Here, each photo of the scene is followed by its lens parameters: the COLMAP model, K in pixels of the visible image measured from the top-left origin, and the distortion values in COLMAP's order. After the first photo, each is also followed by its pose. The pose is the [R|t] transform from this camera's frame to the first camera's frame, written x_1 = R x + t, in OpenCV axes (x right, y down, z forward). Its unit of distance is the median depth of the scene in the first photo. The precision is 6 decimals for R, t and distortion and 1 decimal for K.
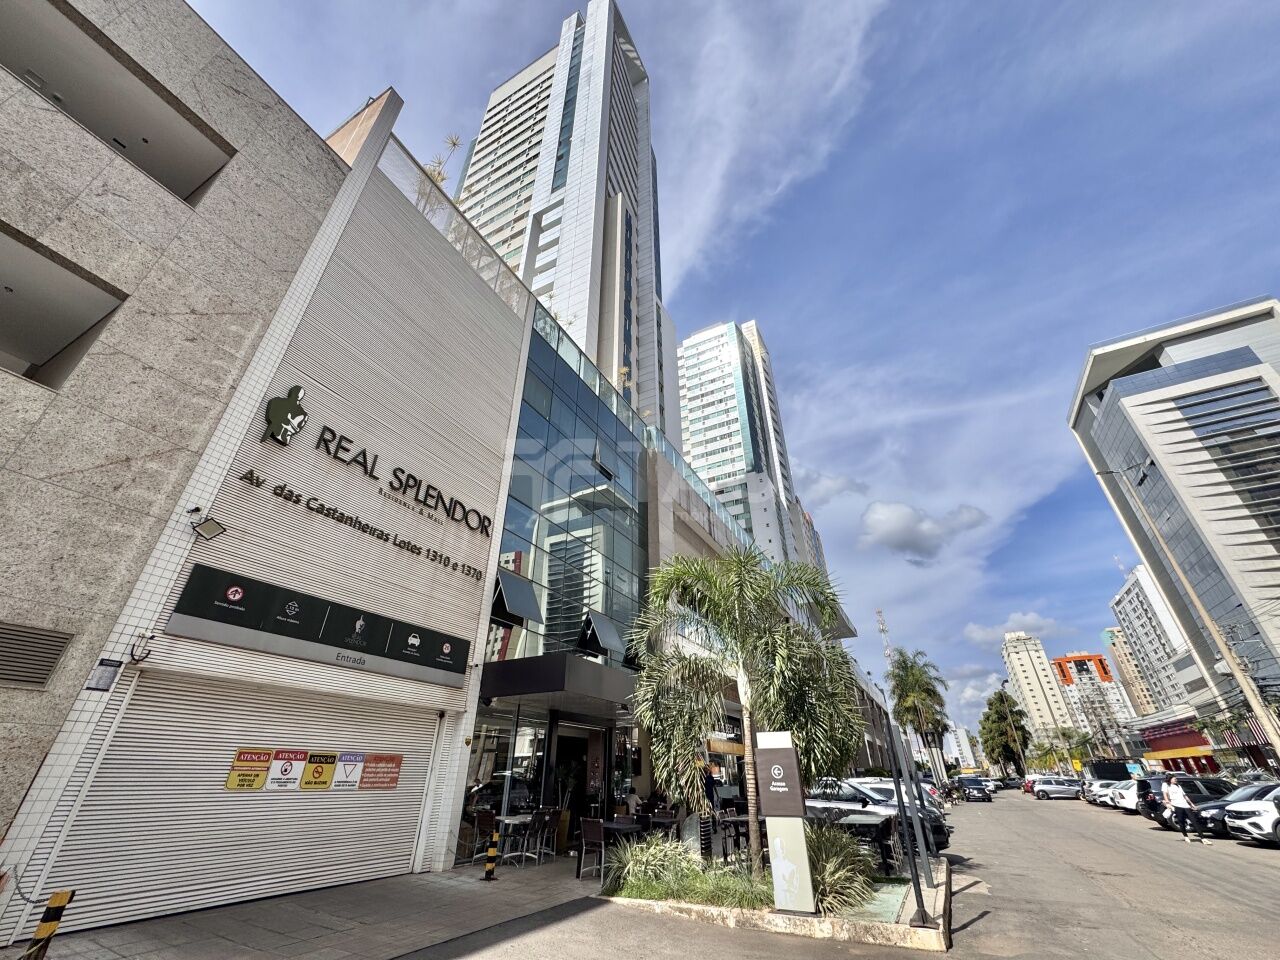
lens RADIAL K [[511.5, 0, 639.4], [0, 511.5, 476.8], [0, 0, 1]] dist [-0.001848, 0.000586]
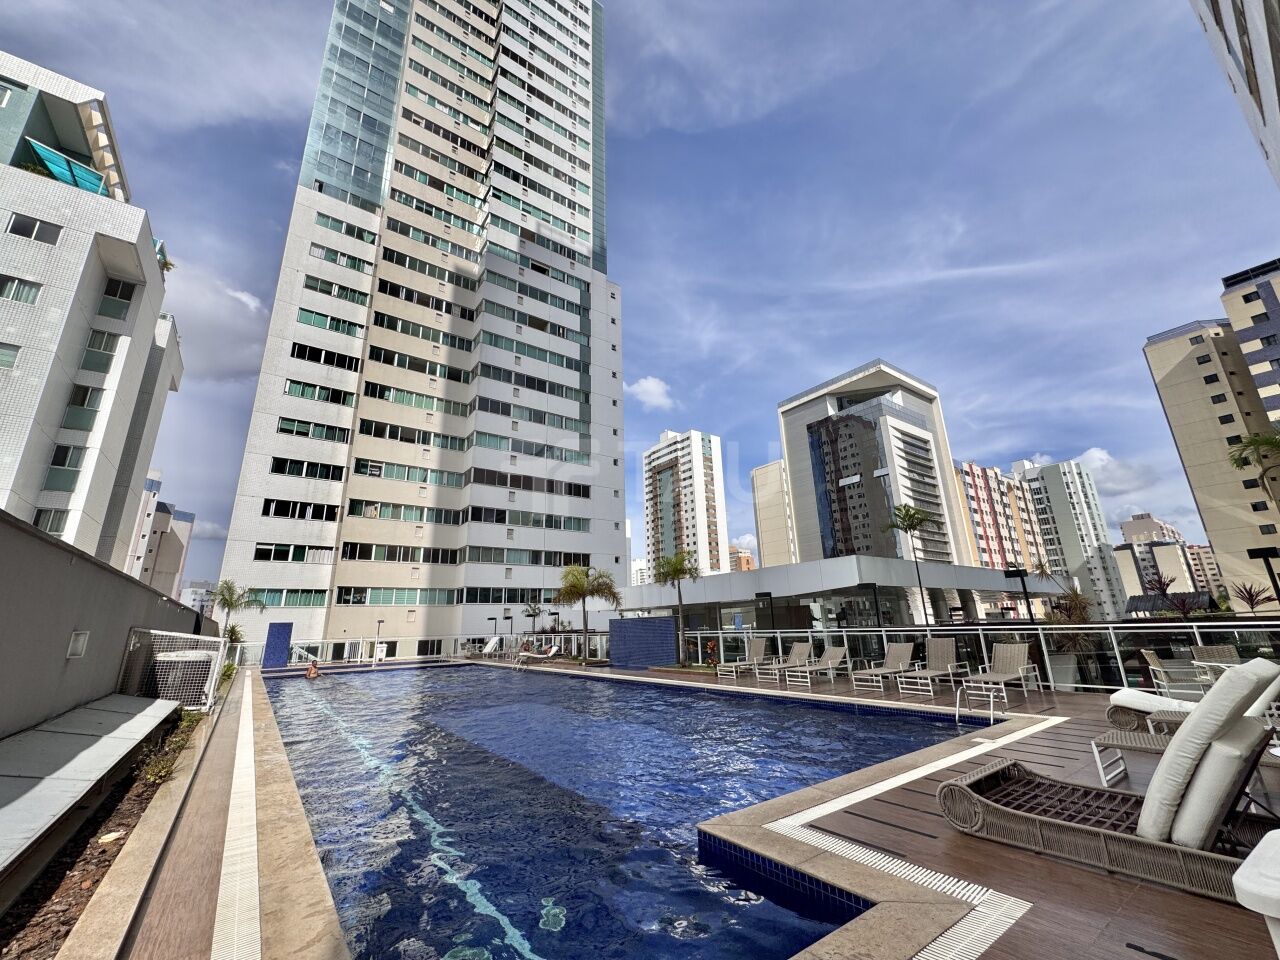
lens RADIAL K [[511.5, 0, 643.7], [0, 511.5, 480.0], [0, 0, 1]] dist [-0.001848, 0.000586]
pose [[0.427429, 0.244336, 0.870405, -0.212503], [-0.436903, 0.898717, -0.037734, 0.222259], [-0.791467, -0.364153, 0.490889, 0.707944]]
